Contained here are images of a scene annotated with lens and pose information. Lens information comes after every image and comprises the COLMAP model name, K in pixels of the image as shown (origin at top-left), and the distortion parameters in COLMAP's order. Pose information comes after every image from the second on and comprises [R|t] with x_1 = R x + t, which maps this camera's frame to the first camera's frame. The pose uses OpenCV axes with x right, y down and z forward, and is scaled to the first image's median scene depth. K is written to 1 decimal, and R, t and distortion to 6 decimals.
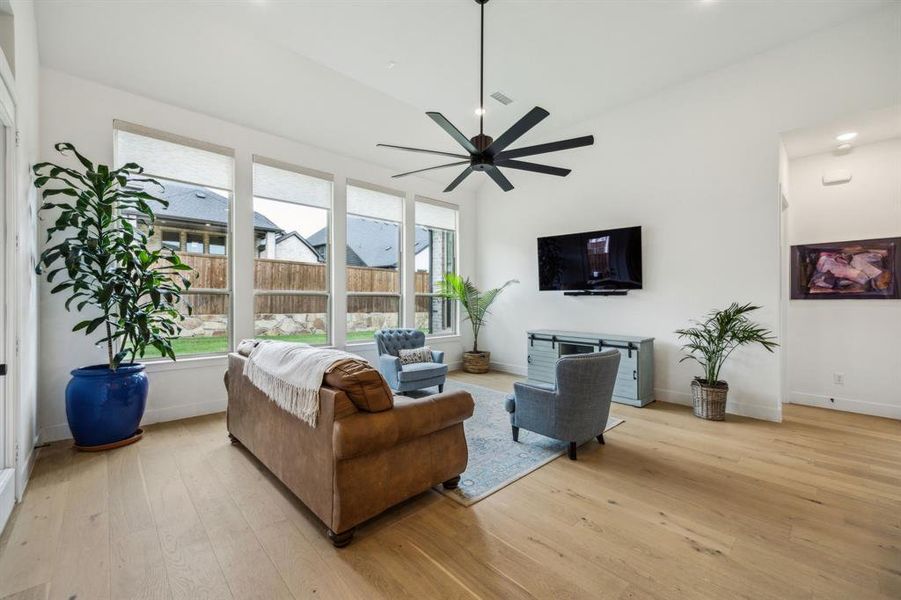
lens RADIAL K [[367.0, 0, 455.1], [0, 367.0, 300.5], [0, 0, 1]] dist [0.013141, -0.003408]
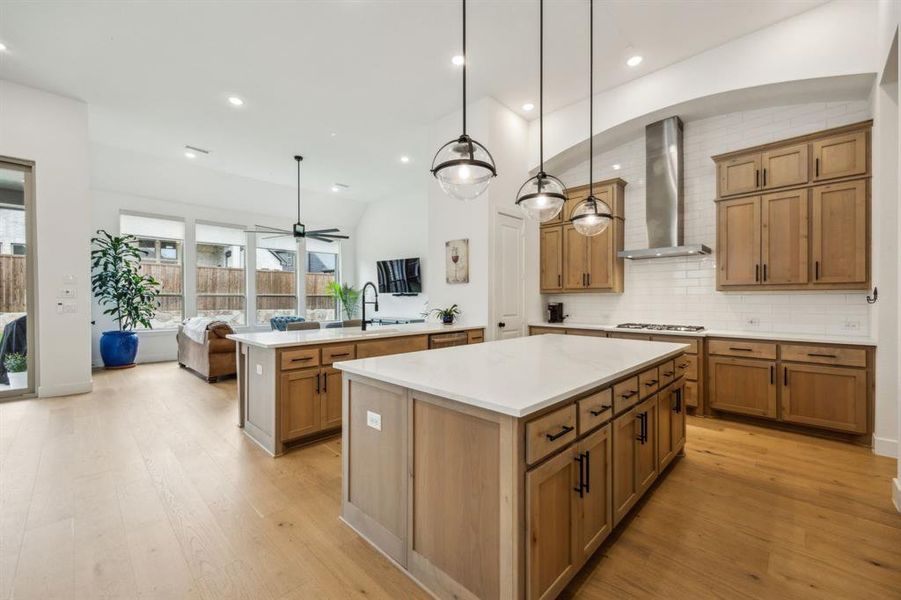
lens RADIAL K [[367.0, 0, 456.1], [0, 367.0, 300.6], [0, 0, 1]] dist [0.013141, -0.003408]
pose [[0.999074, -0.004329, 0.042817, 0.877715], [0.004078, 0.999974, 0.005949, -0.001048], [-0.042841, -0.005769, 0.999065, -1.169492]]
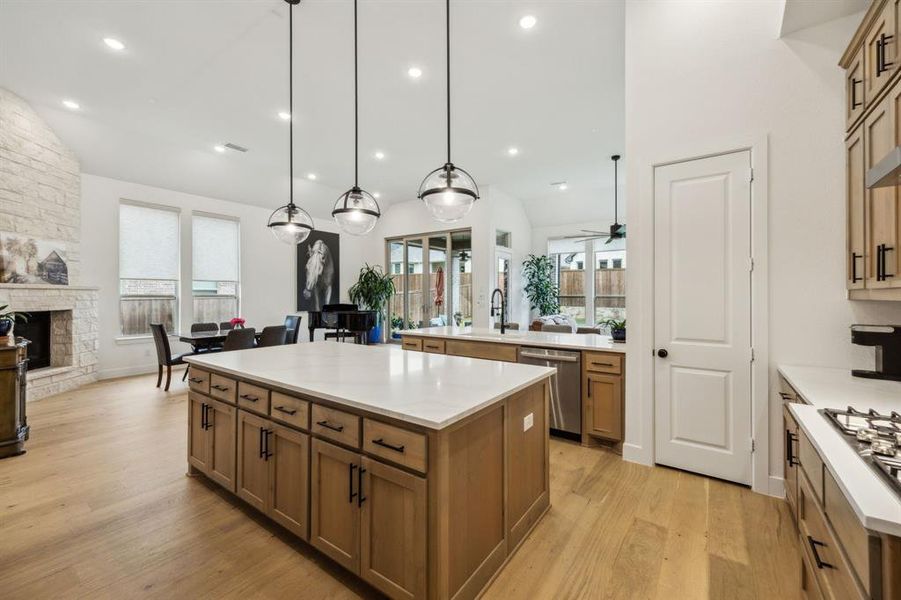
lens RADIAL K [[367.0, 0, 450.3], [0, 367.0, 295.2], [0, 0, 1]] dist [0.013141, -0.003408]
pose [[0.179189, -0.007141, -0.983789, 1.922946], [0.002120, 0.999974, -0.006872, -0.023102], [0.983812, -0.000854, 0.179200, -0.289357]]
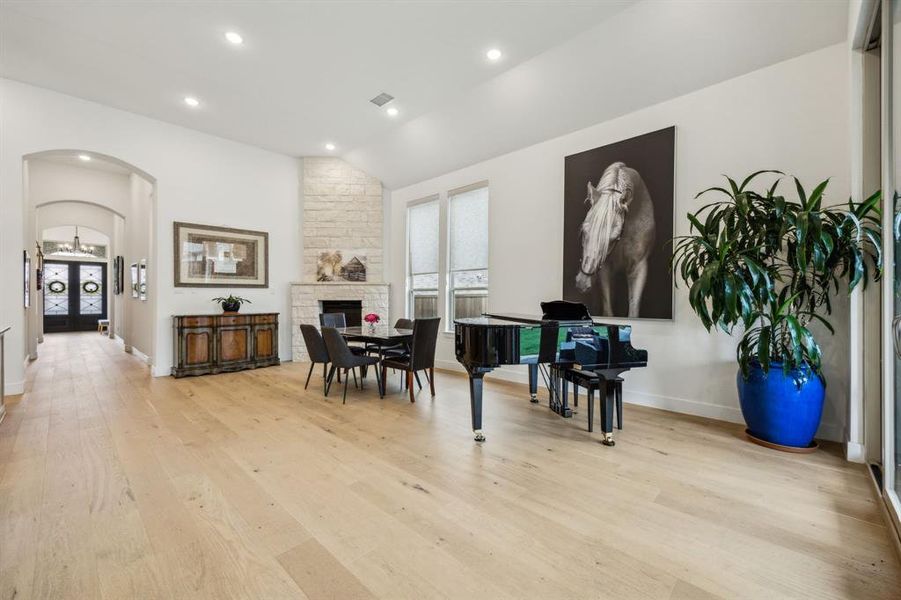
lens RADIAL K [[367.0, 0, 452.1], [0, 367.0, 300.8], [0, 0, 1]] dist [0.013141, -0.003408]
pose [[-0.998849, -0.005377, -0.047659, -0.396183], [-0.005641, 0.999970, 0.005391, 0.013403], [0.047628, 0.005654, -0.998849, 0.498070]]
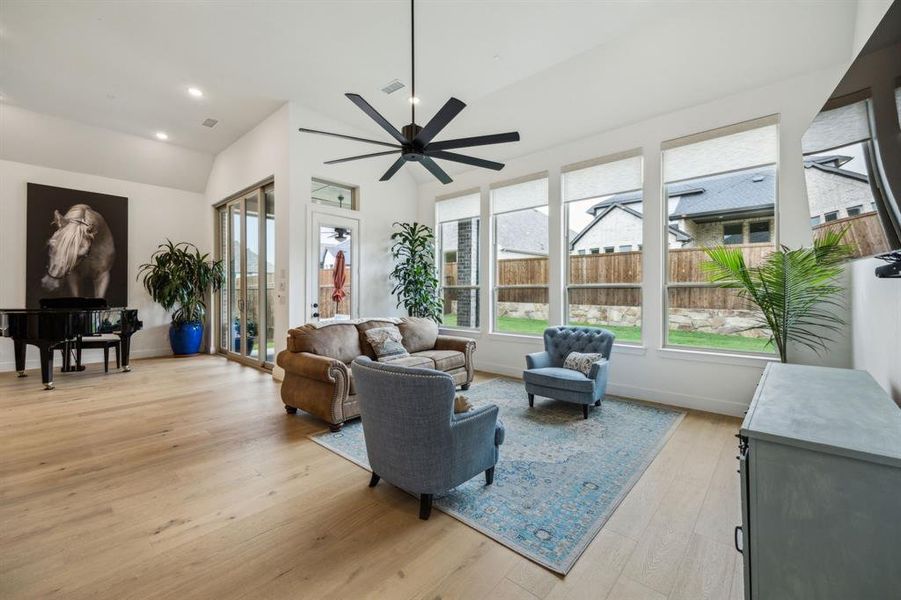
lens RADIAL K [[367.0, 0, 443.3], [0, 367.0, 292.1], [0, 0, 1]] dist [0.013141, -0.003408]
pose [[0.067348, -0.007688, -0.997700, 1.027922], [0.000536, 0.999970, -0.007670, 0.007379], [0.997729, -0.000018, 0.067351, 0.984164]]
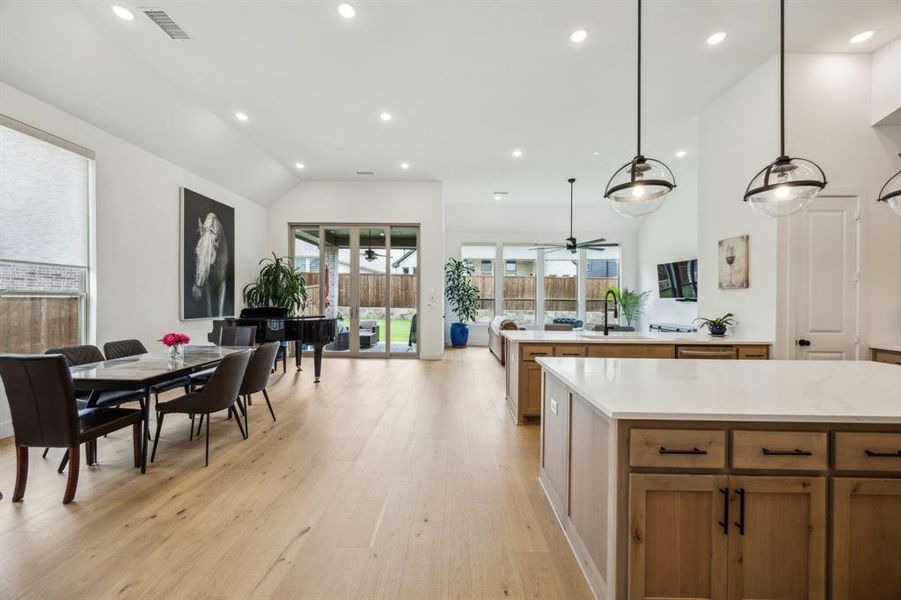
lens RADIAL K [[367.0, 0, 457.1], [0, 367.0, 295.8], [0, 0, 1]] dist [0.013141, -0.003408]
pose [[0.721831, -0.003488, -0.692061, 1.206123], [-0.005064, 0.999934, -0.010322, -0.025278], [0.692051, 0.010955, 0.721766, -1.265695]]
